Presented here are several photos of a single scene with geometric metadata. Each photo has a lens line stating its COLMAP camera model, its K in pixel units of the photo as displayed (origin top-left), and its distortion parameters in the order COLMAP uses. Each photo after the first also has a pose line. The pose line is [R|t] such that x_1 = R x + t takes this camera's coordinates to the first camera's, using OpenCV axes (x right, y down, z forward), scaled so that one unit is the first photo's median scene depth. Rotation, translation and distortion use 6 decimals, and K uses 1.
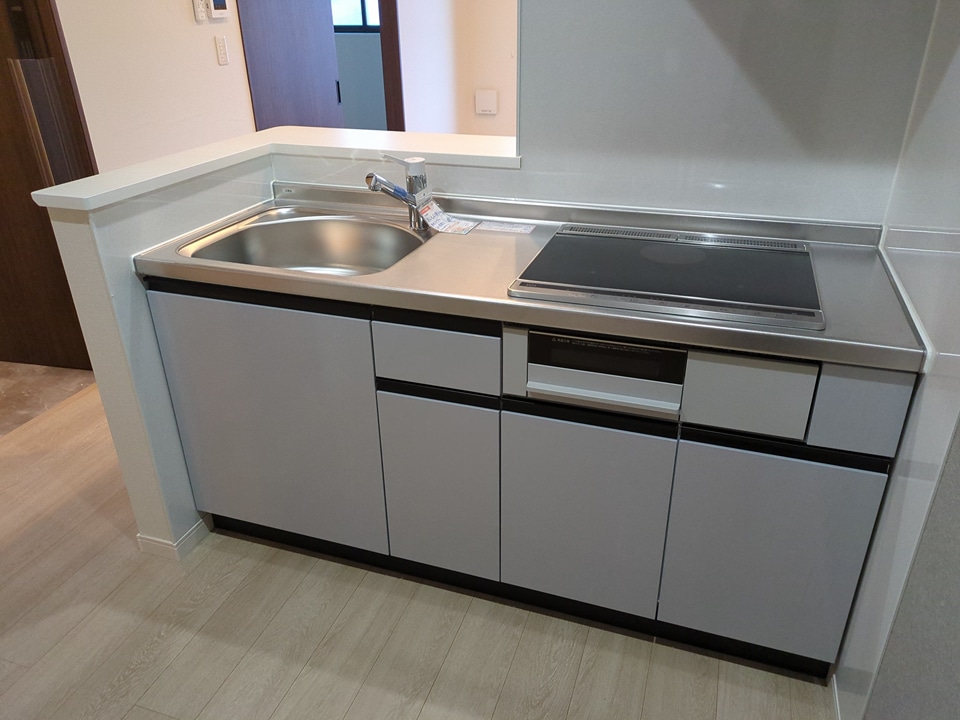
lens RADIAL K [[710.2, 0, 469.1], [0, 710.2, 353.4], [0, 0, 1]] dist [0.035543, -0.031177]
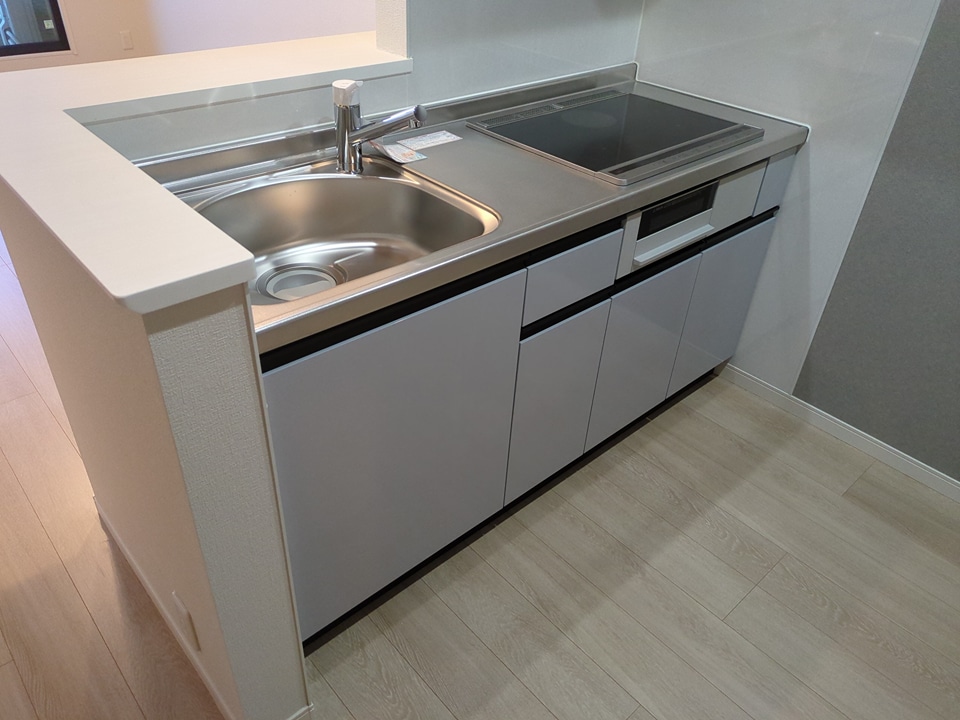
lens RADIAL K [[722.6, 0, 464.4], [0, 722.6, 354.8], [0, 0, 1]] dist [0.041952, -0.001243]
pose [[0.477750, -0.469980, 0.742209, -0.863154], [0.343472, 0.877541, 0.334587, -0.268849], [-0.808568, 0.095079, 0.580670, 0.525190]]
